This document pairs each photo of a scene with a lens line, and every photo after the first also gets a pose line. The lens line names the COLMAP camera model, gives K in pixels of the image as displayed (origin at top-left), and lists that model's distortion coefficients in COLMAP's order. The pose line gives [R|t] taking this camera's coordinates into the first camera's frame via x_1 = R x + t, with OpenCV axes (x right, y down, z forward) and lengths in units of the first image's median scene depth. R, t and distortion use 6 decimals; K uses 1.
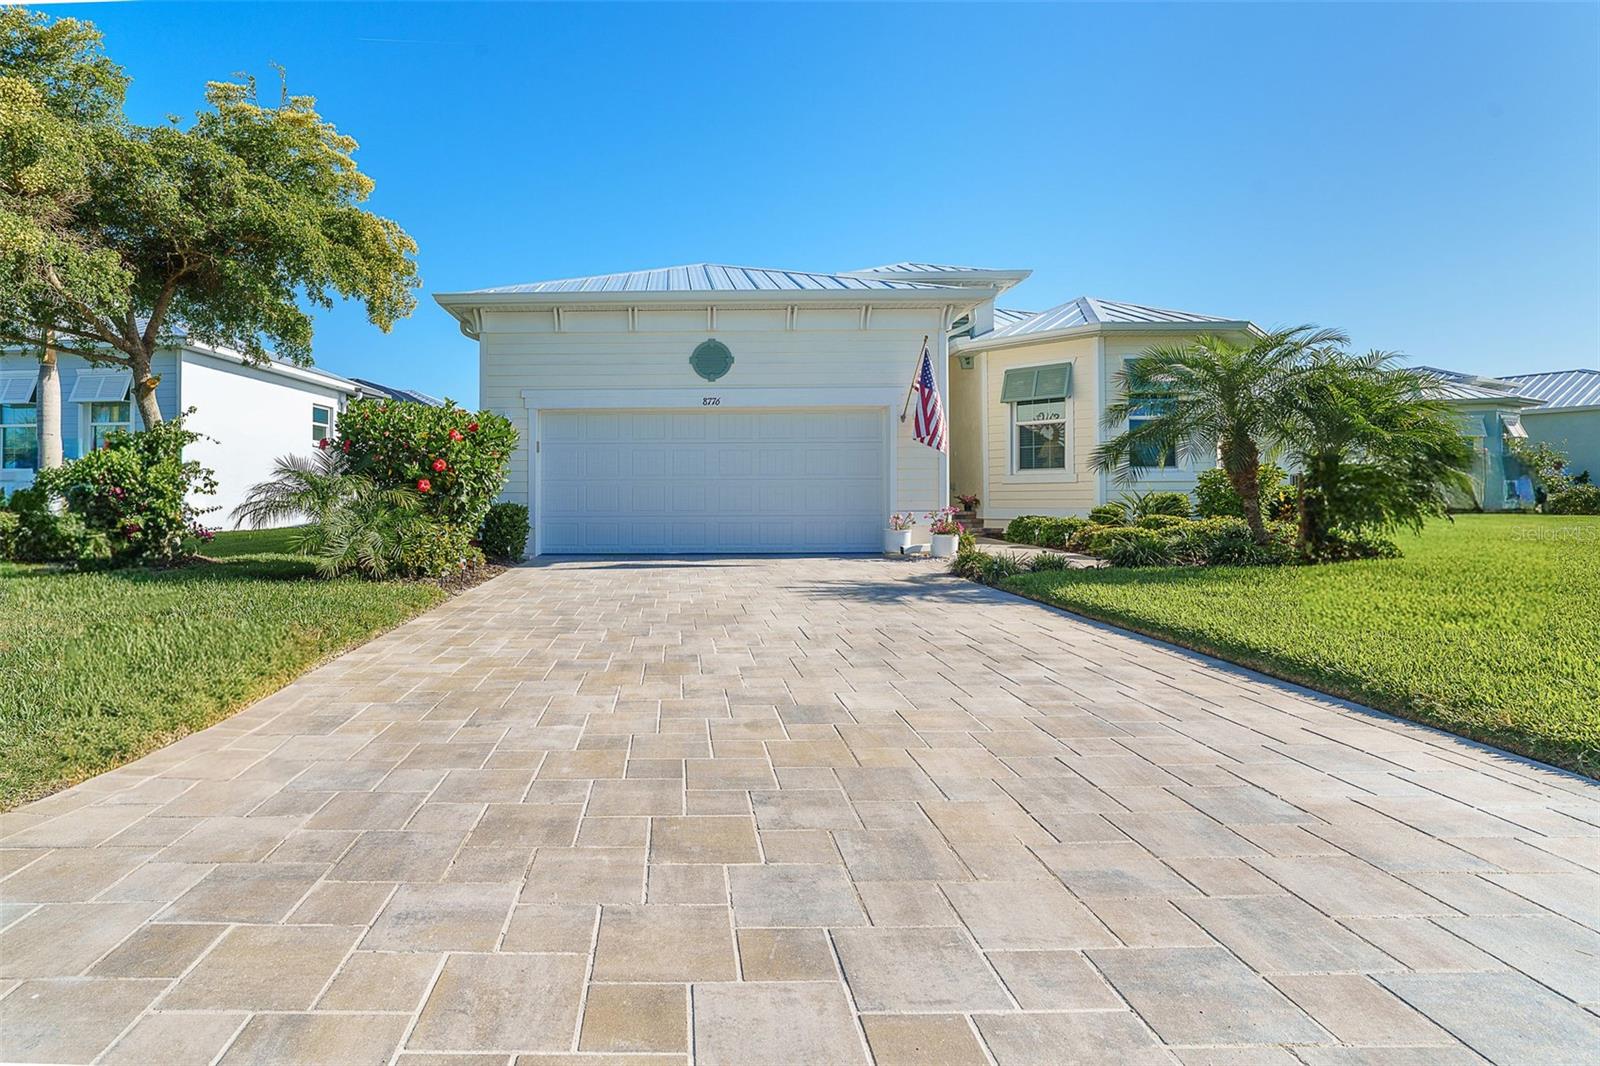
lens RADIAL K [[996.6, 0, 806.0], [0, 996.6, 565.4], [0, 0, 1]] dist [-0.066429, 0.053149]
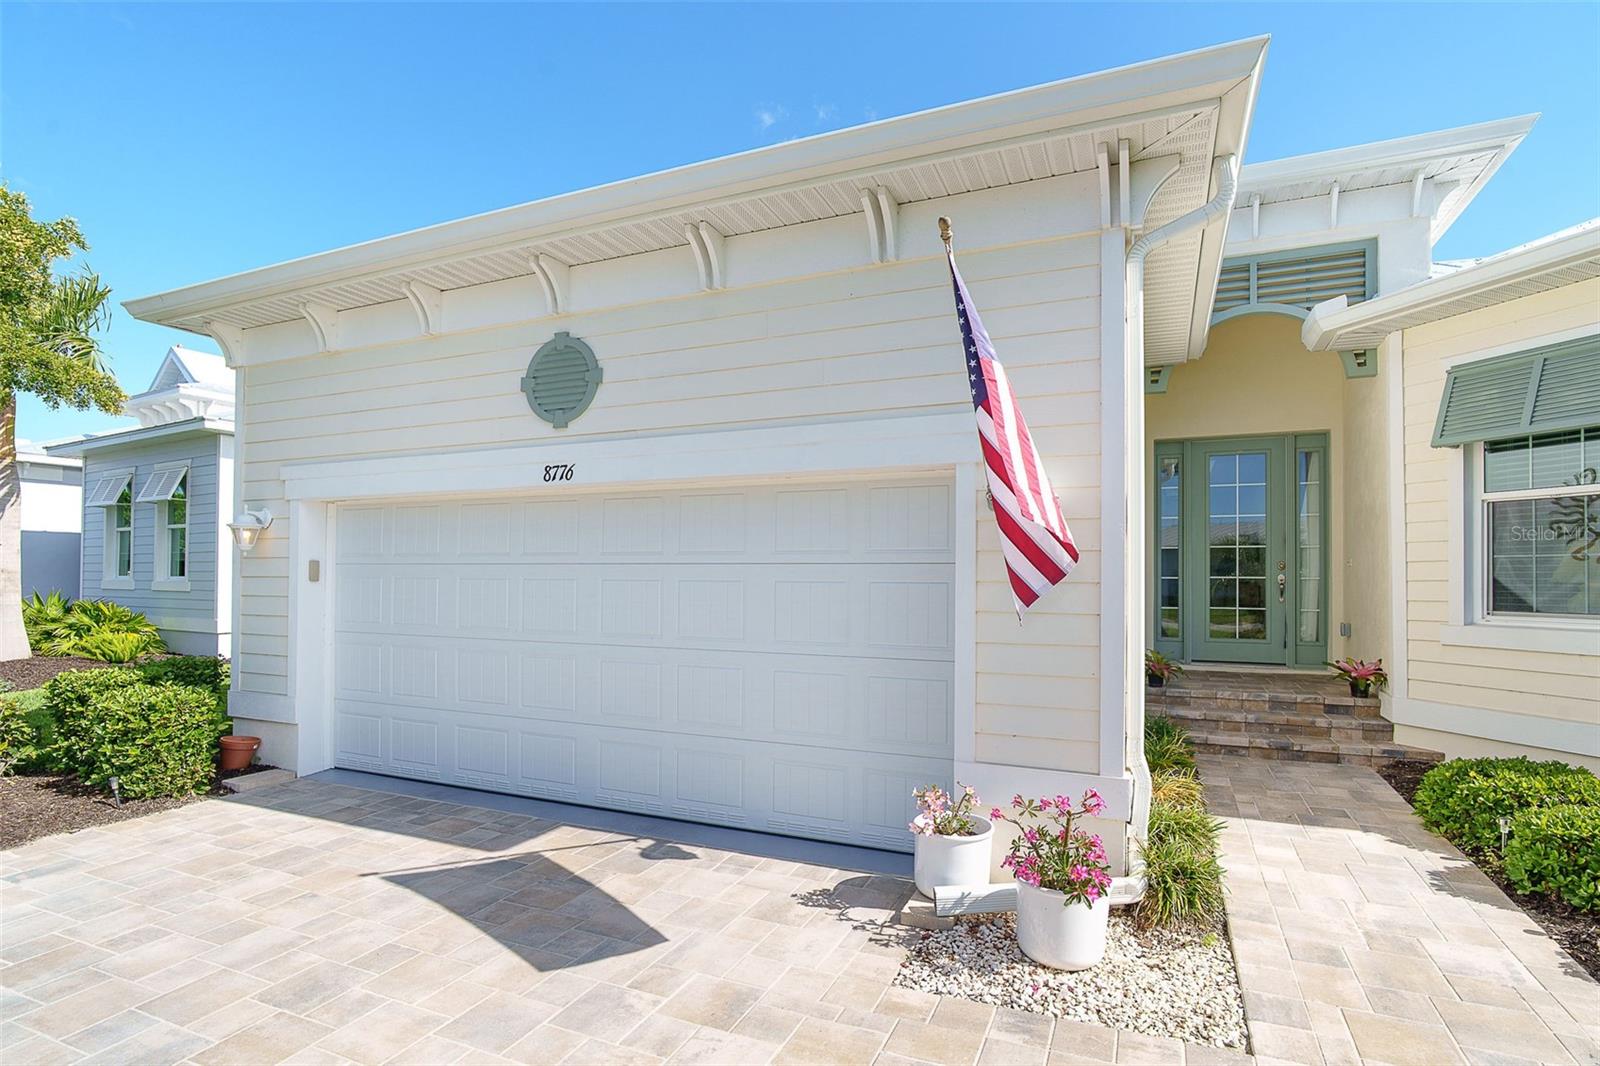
lens RADIAL K [[996.6, 0, 806.0], [0, 996.6, 565.4], [0, 0, 1]] dist [-0.066429, 0.053149]
pose [[0.882000, 0.005728, -0.471215, 0.196800], [-0.039667, 0.997280, -0.062124, -0.099677], [0.469578, 0.073485, 0.879828, 0.655760]]
